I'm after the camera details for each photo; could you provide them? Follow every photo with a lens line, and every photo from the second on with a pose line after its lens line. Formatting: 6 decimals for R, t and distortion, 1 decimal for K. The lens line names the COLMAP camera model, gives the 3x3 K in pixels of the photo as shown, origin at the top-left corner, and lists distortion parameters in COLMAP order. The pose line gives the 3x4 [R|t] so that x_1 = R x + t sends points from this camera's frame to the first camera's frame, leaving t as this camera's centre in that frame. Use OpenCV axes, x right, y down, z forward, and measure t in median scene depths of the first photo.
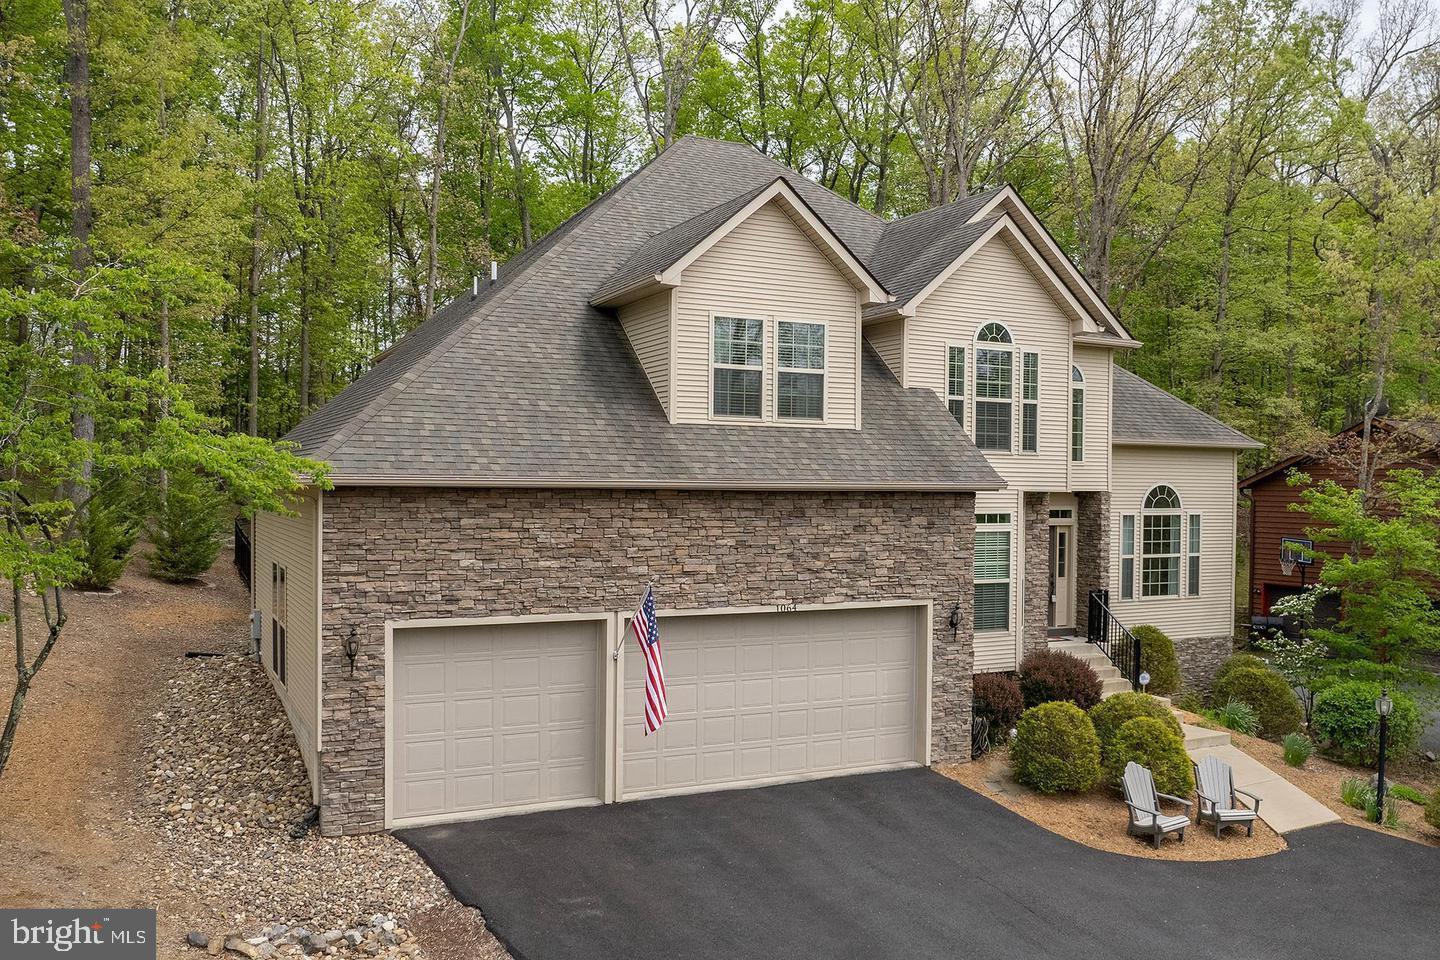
lens RADIAL K [[1164.2, 0, 741.9], [0, 1164.2, 493.0], [0, 0, 1]] dist [-0.034944, 0.003344]
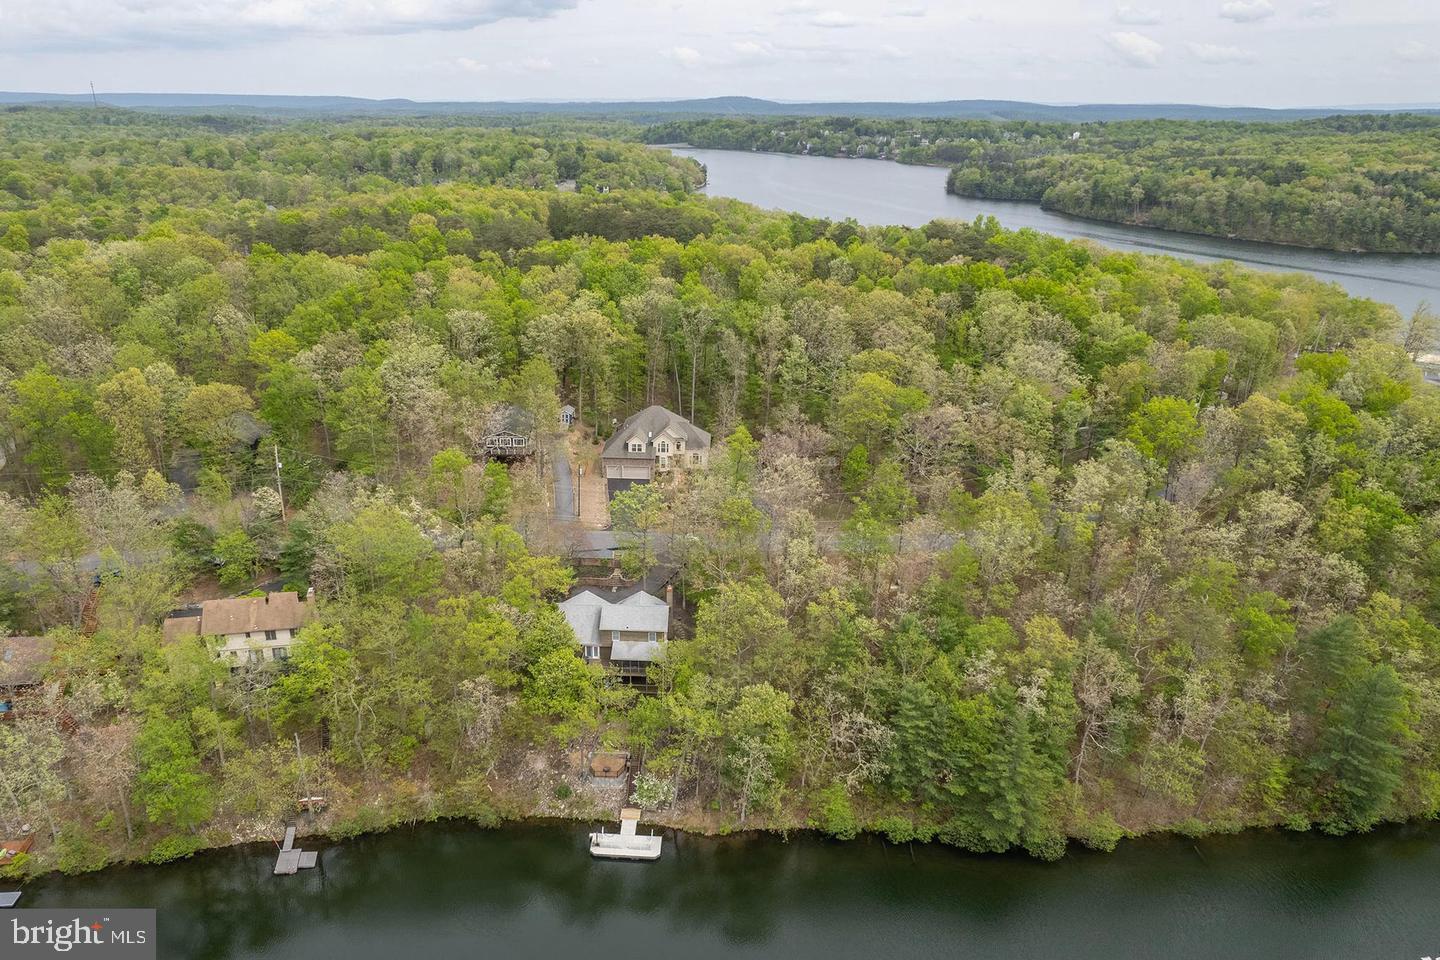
lens RADIAL K [[902.8, 0, 717.5], [0, 902.8, 478.5], [0, 0, 1]] dist [-0.037887, 0.025219]
pose [[0.889725, 0.179339, -0.419794, 5.025563], [-0.027658, 0.939087, 0.342566, -3.202206], [0.455658, -0.293179, 0.840489, -7.010433]]
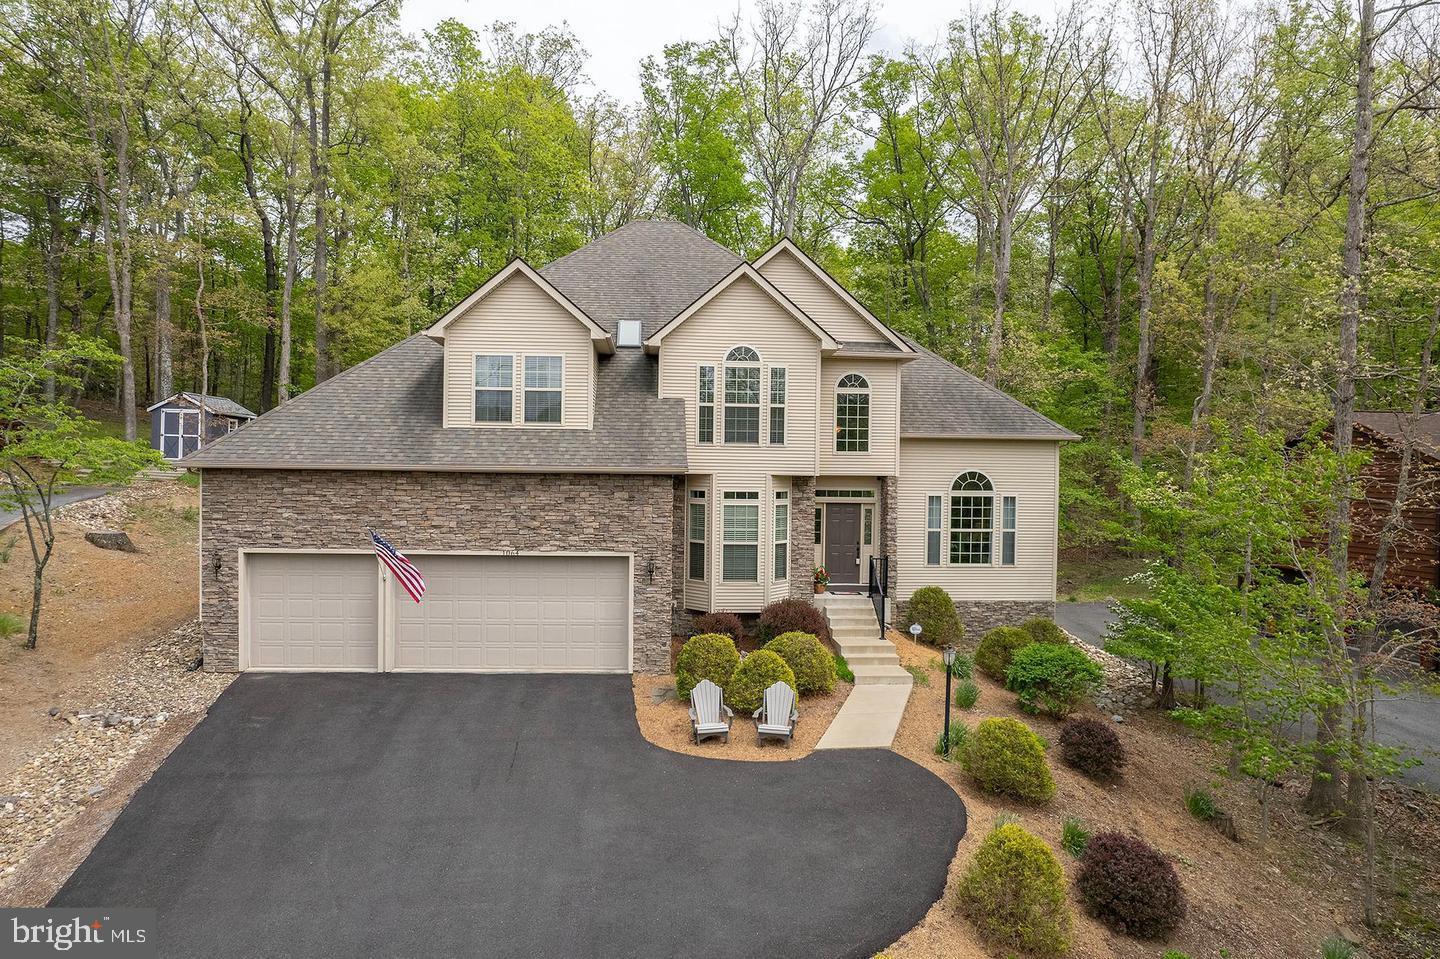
lens RADIAL K [[902.8, 0, 716.6], [0, 902.8, 480.4], [0, 0, 1]] dist [-0.037887, 0.025219]
pose [[0.921394, 0.007917, -0.388549, 0.693822], [-0.007382, 0.999969, 0.002869, 0.002630], [0.388560, 0.000225, 0.921424, 0.057599]]
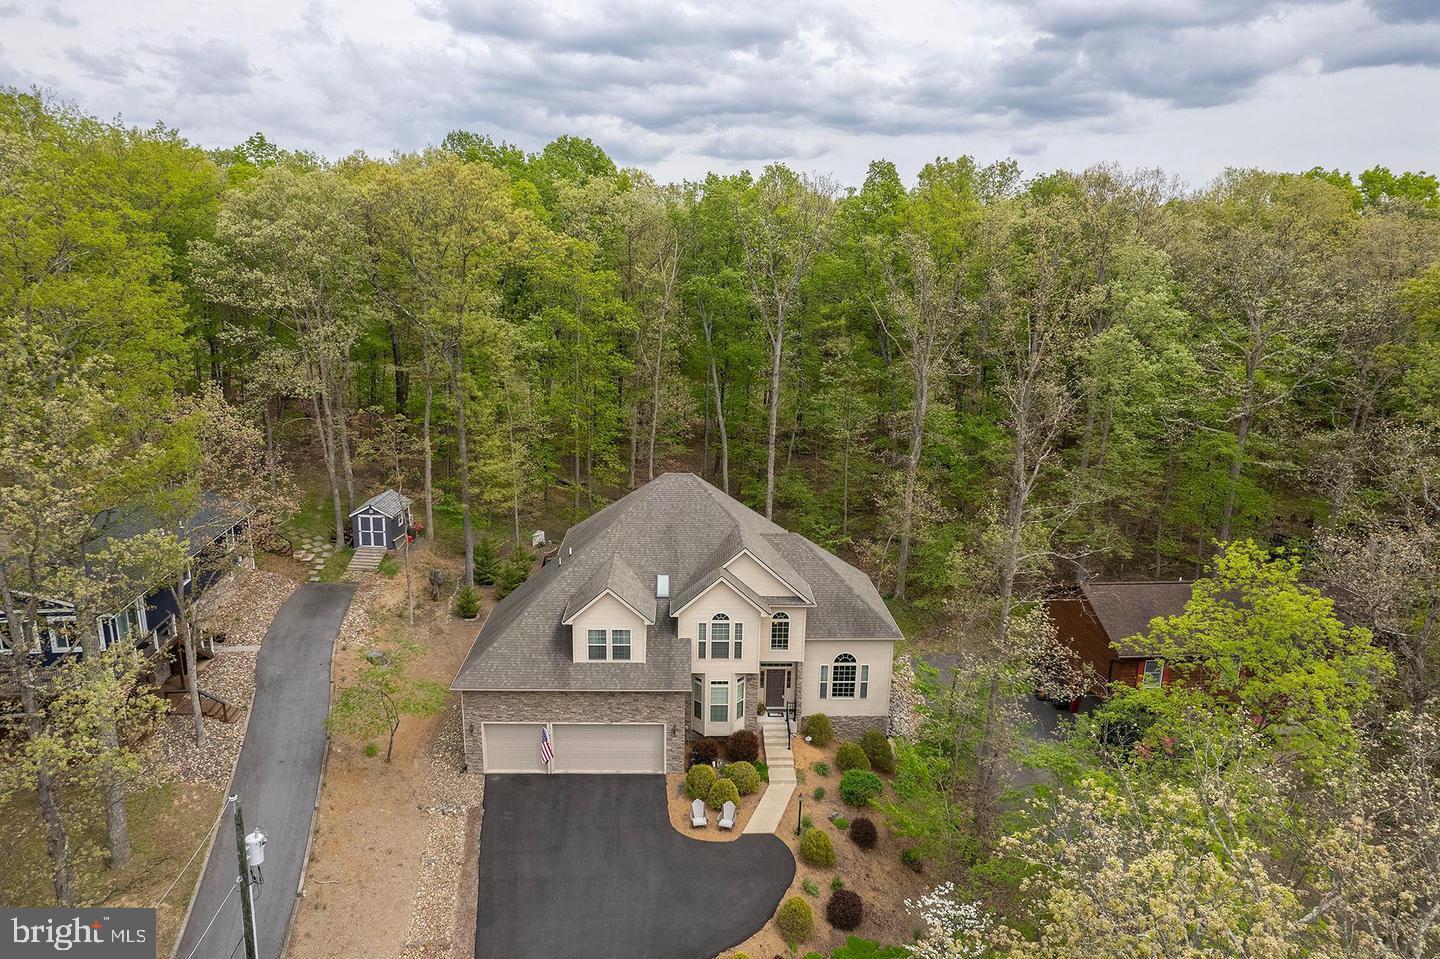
lens RADIAL K [[902.8, 0, 720.6], [0, 902.8, 474.9], [0, 0, 1]] dist [-0.037887, 0.025219]
pose [[0.909498, 0.103212, -0.402692, 1.169932], [-0.016507, 0.976891, 0.213100, -1.029411], [0.415381, -0.187167, 0.890184, -0.855338]]
